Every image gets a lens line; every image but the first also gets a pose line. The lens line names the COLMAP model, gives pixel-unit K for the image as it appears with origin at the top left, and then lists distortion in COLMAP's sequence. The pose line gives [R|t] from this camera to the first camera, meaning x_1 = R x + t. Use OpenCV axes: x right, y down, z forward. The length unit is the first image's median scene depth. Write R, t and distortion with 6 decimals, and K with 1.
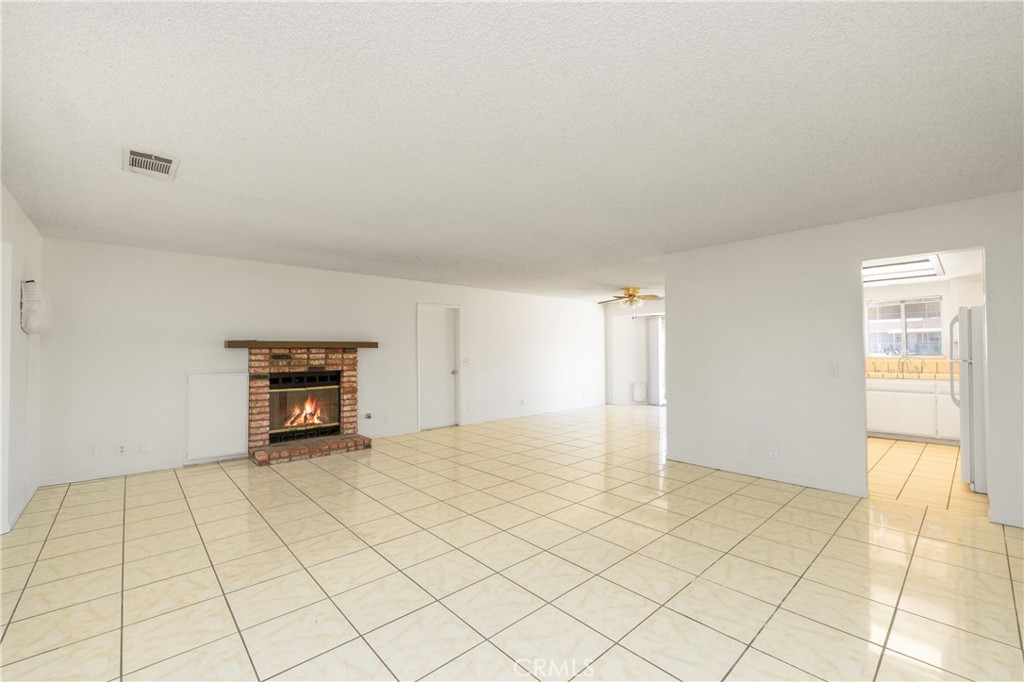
lens RADIAL K [[427.1, 0, 507.0], [0, 427.1, 345.3], [0, 0, 1]] dist [-0.007617, -0.000045]
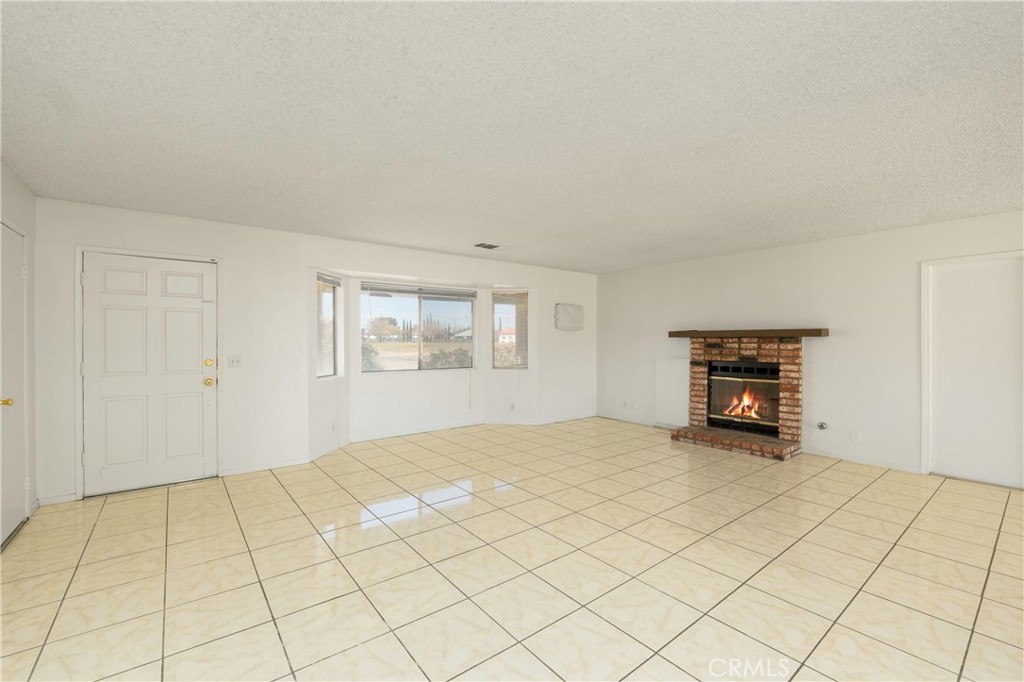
lens RADIAL K [[427.1, 0, 513.2], [0, 427.1, 343.3], [0, 0, 1]] dist [-0.007617, -0.000045]
pose [[-0.058295, 0.013091, -0.998214, 0.519590], [0.011227, 0.999859, 0.012457, 0.002668], [0.998236, -0.010481, -0.058434, 0.548229]]
